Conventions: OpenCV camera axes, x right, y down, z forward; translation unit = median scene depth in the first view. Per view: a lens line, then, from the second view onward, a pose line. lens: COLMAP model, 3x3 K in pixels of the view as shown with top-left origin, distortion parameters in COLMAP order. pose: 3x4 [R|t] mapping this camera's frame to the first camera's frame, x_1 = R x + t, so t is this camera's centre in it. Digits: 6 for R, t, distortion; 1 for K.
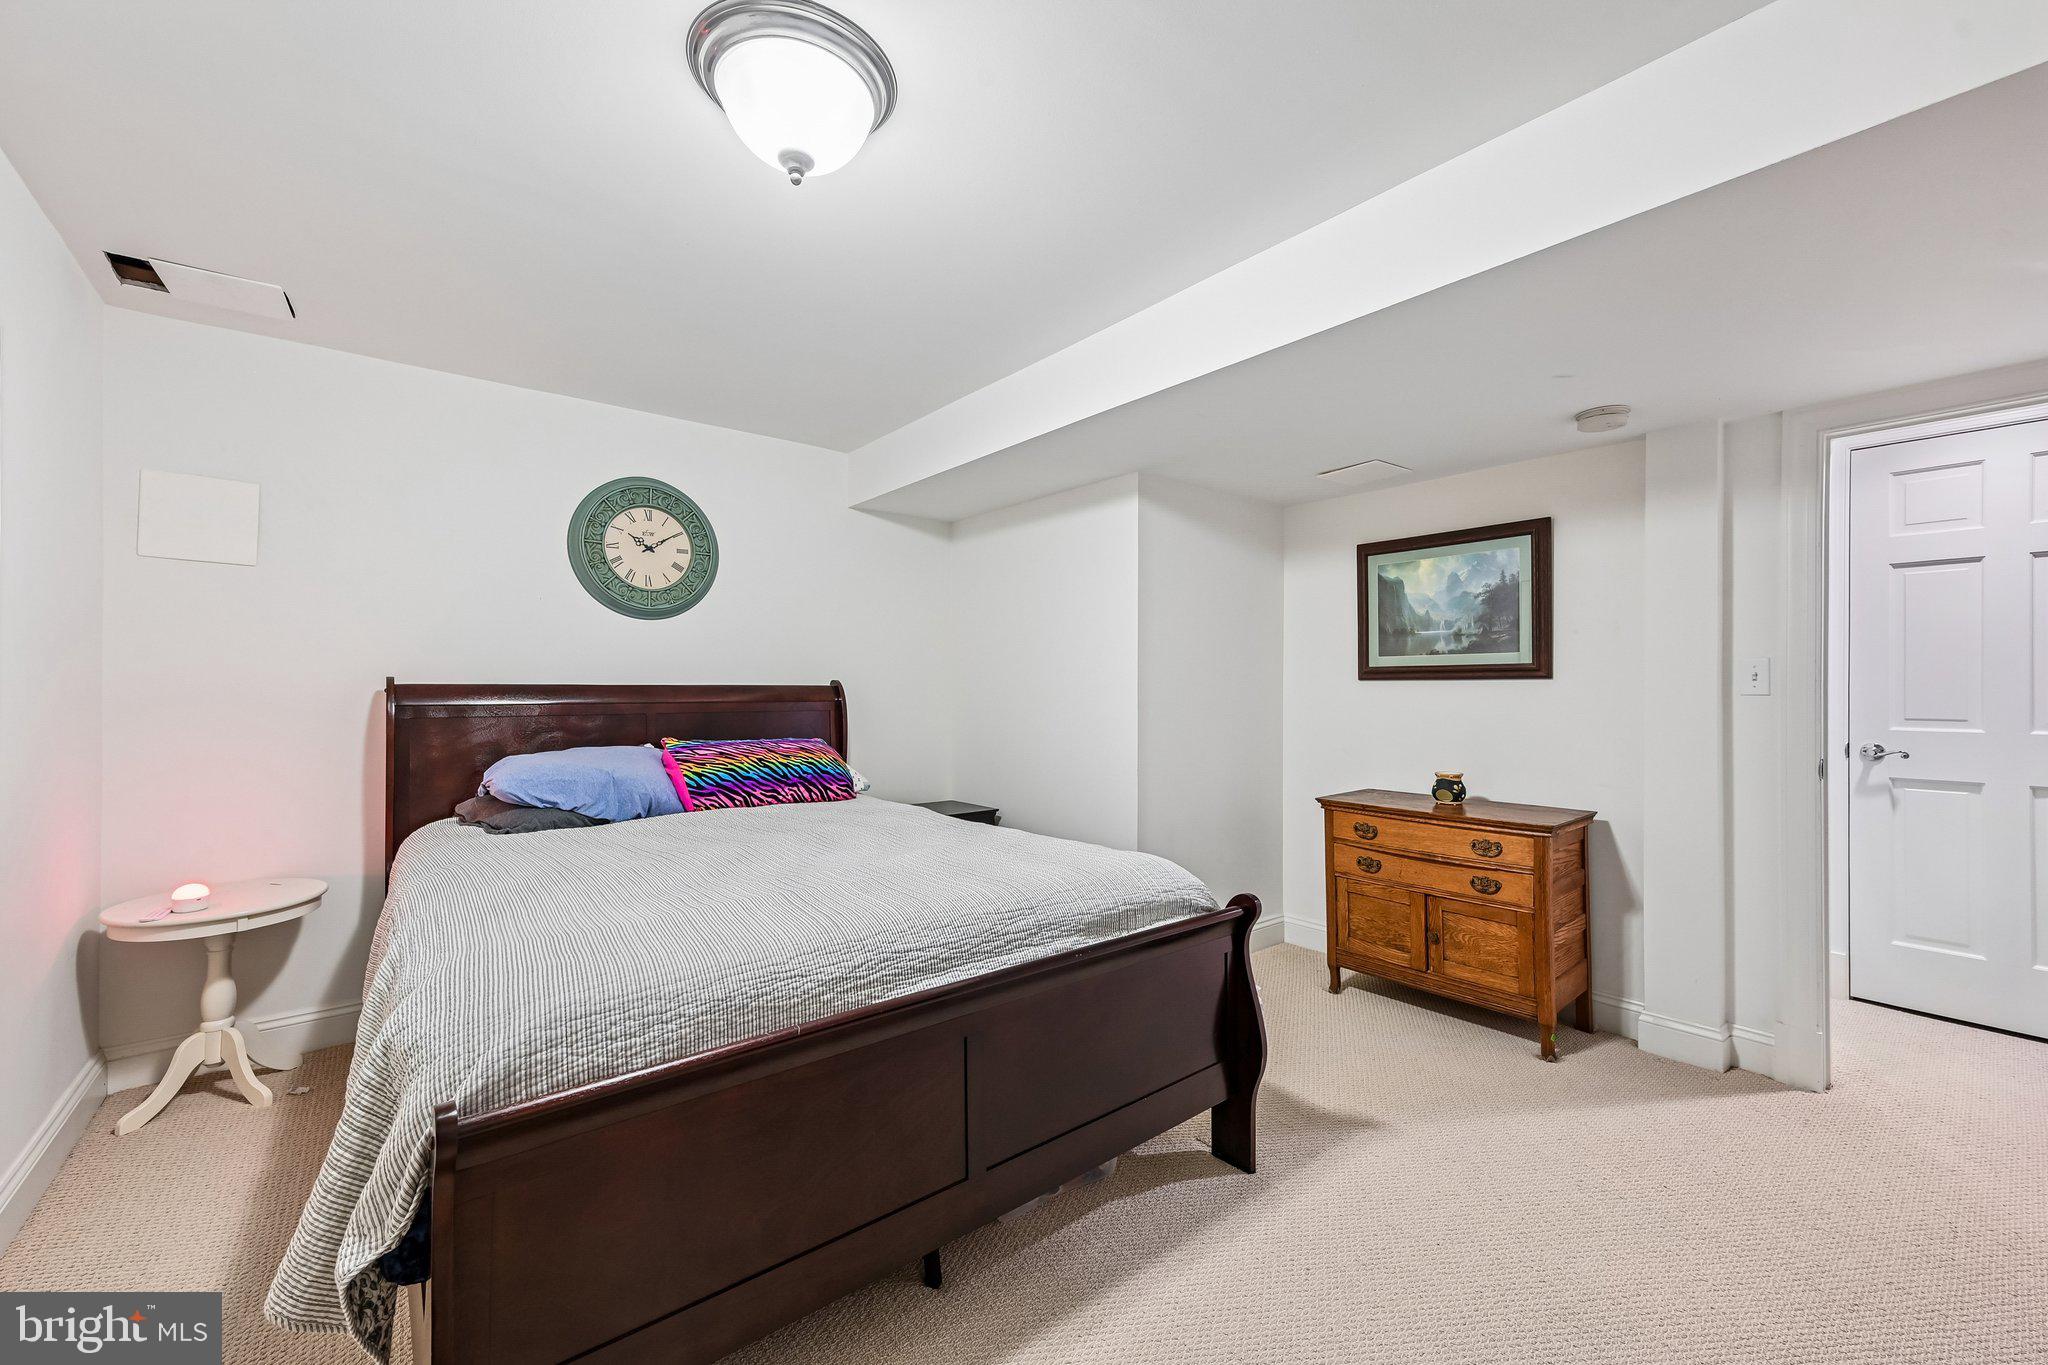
lens RADIAL K [[805.5, 0, 1030.9], [0, 805.5, 688.6], [0, 0, 1]] dist [-0.000295, -0.000127]
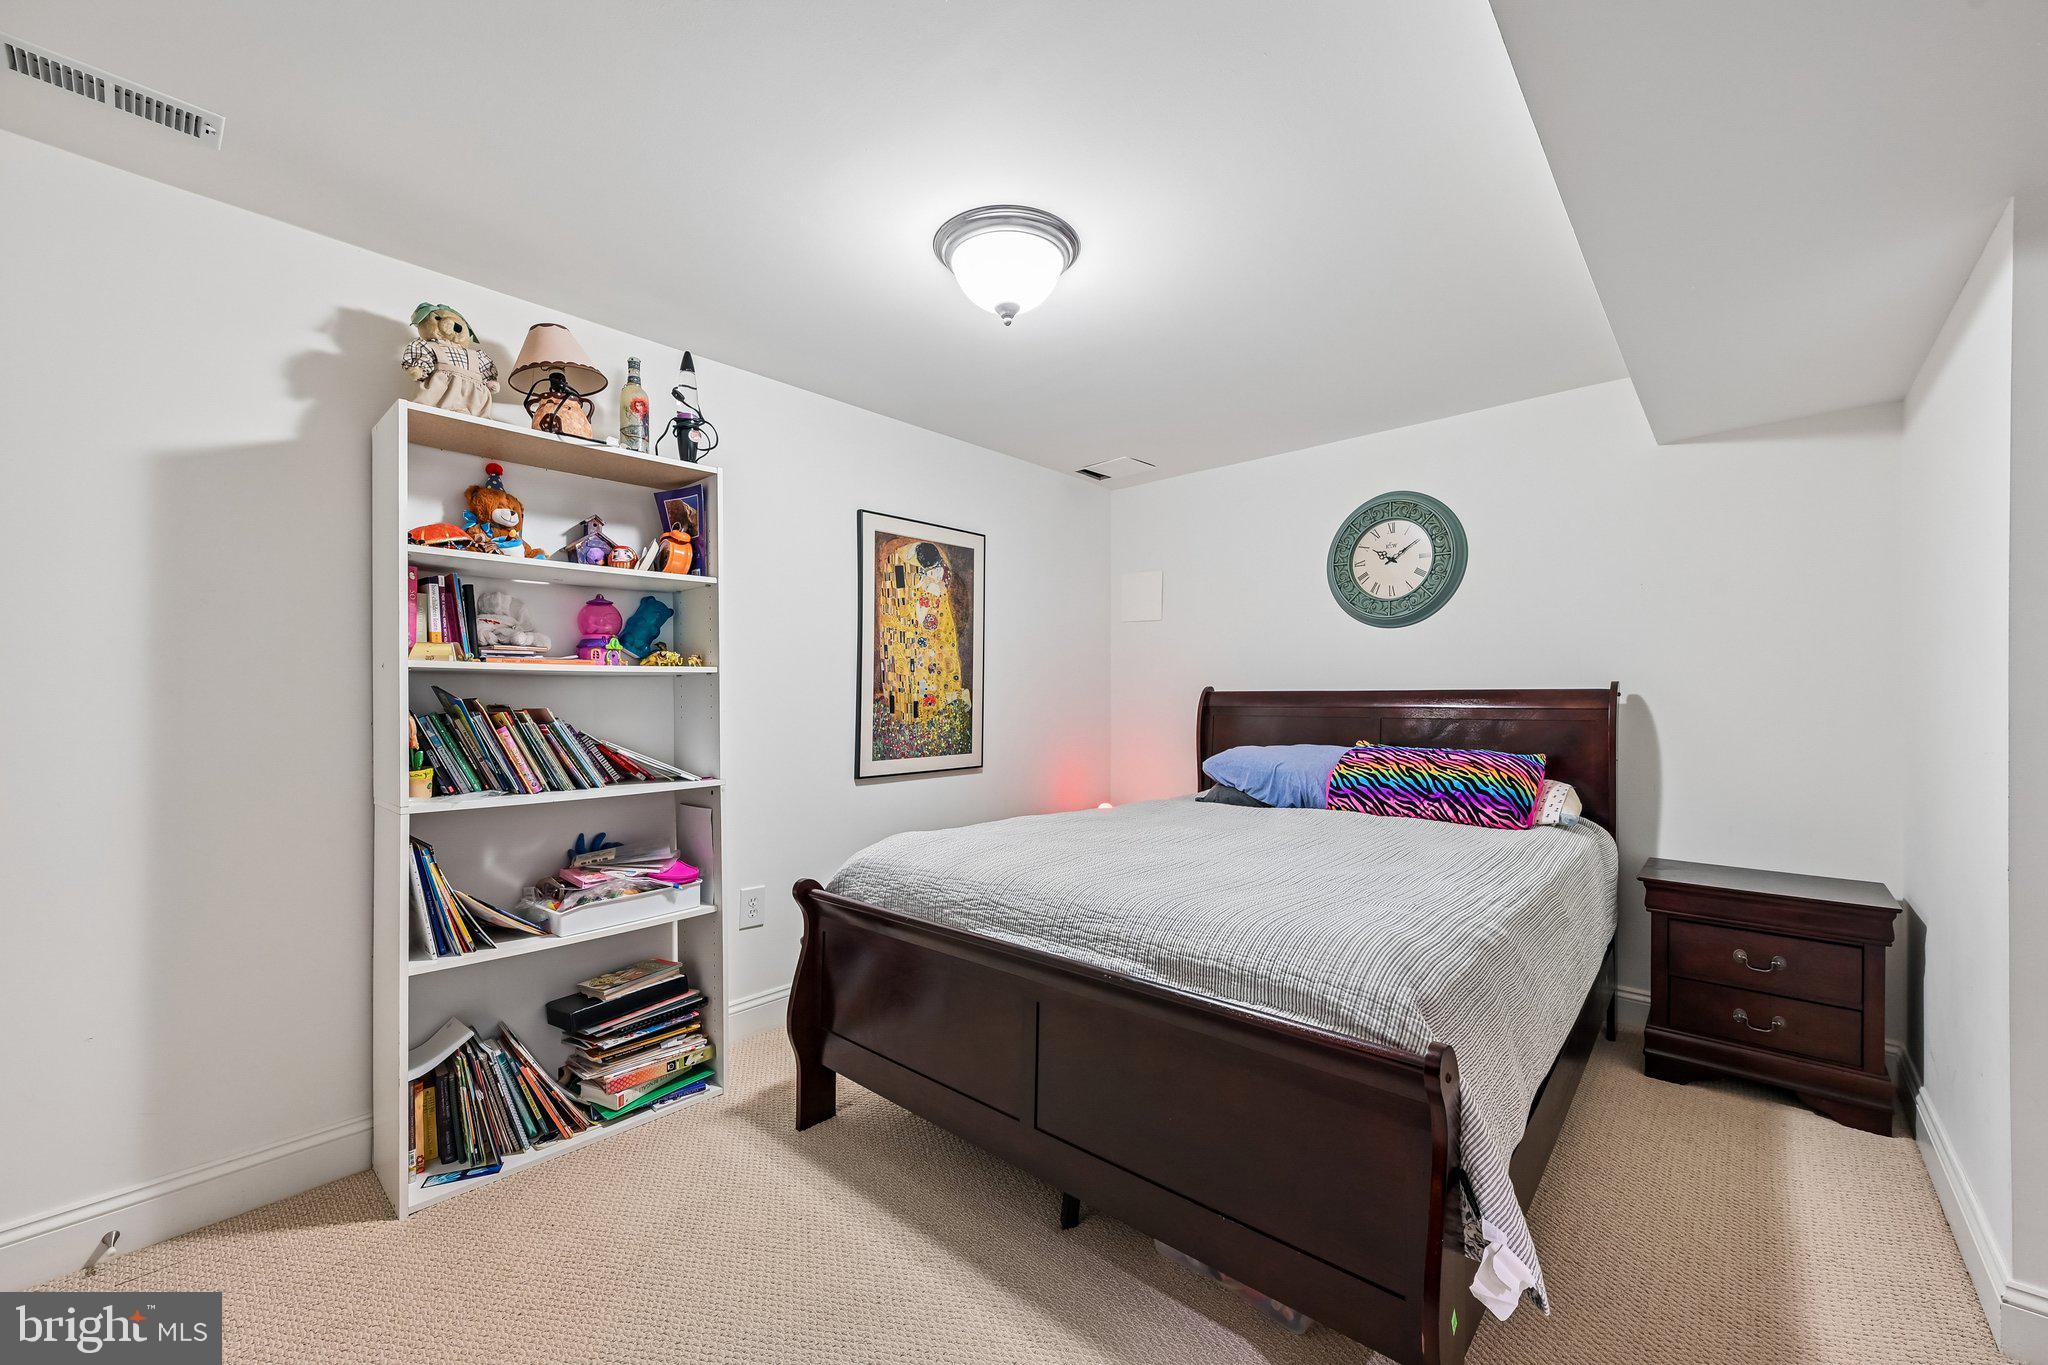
lens RADIAL K [[805.5, 0, 1030.9], [0, 805.5, 688.6], [0, 0, 1]] dist [-0.000295, -0.000127]
pose [[0.172120, -0.007437, -0.985048, 0.598330], [0.002939, 0.999971, -0.007036, -0.001147], [0.985072, -0.001684, 0.172136, 0.454601]]
